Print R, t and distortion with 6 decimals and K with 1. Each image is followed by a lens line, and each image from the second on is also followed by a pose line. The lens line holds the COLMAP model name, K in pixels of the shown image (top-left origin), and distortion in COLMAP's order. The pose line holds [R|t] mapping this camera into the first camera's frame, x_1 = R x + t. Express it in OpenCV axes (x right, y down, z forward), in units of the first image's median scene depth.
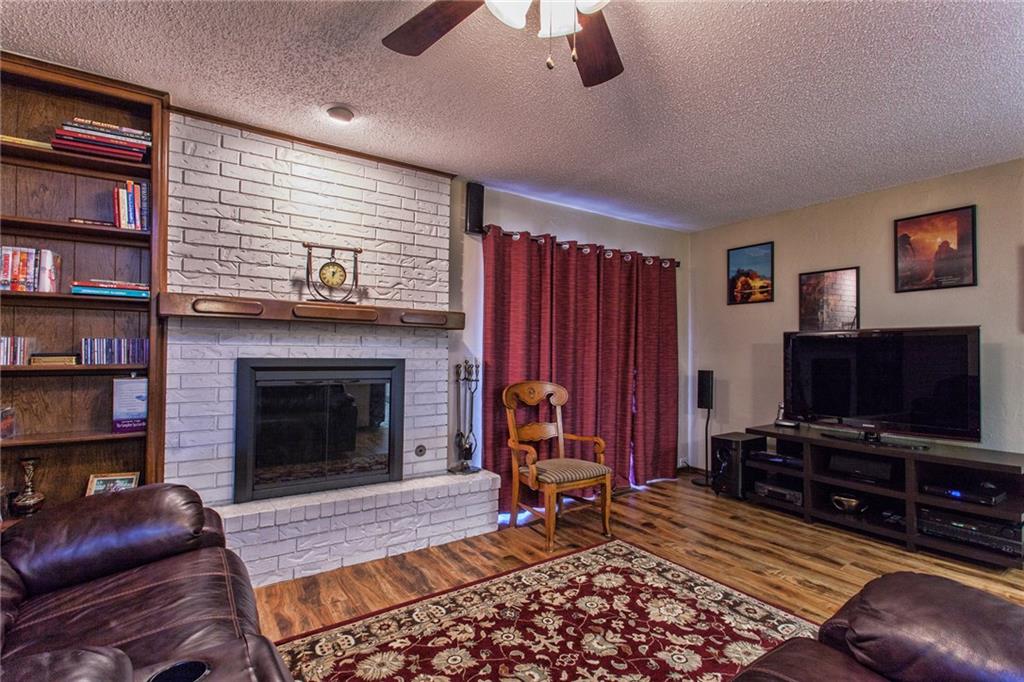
lens RADIAL K [[486.0, 0, 505.9], [0, 486.0, 345.0], [0, 0, 1]] dist [0.002330, 0.001037]
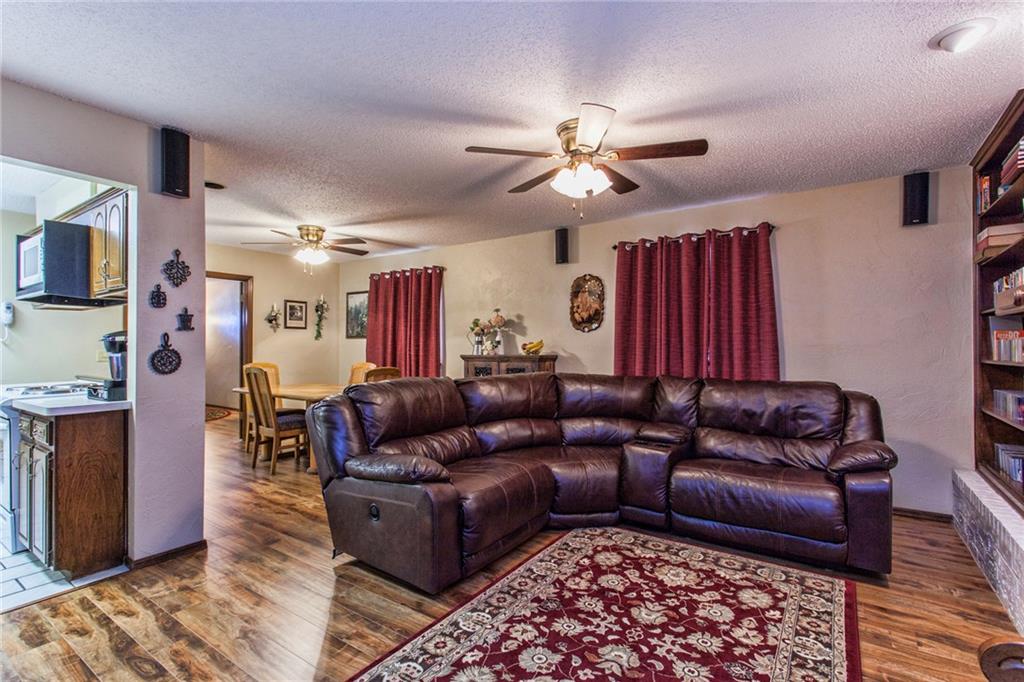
lens RADIAL K [[486.0, 0, 505.0], [0, 486.0, 346.3], [0, 0, 1]] dist [0.002330, 0.001037]
pose [[-0.933556, -0.010863, -0.358267, 0.604415], [-0.005357, 0.999852, -0.016357, 0.026180], [0.358391, -0.013351, -0.933476, 1.471424]]
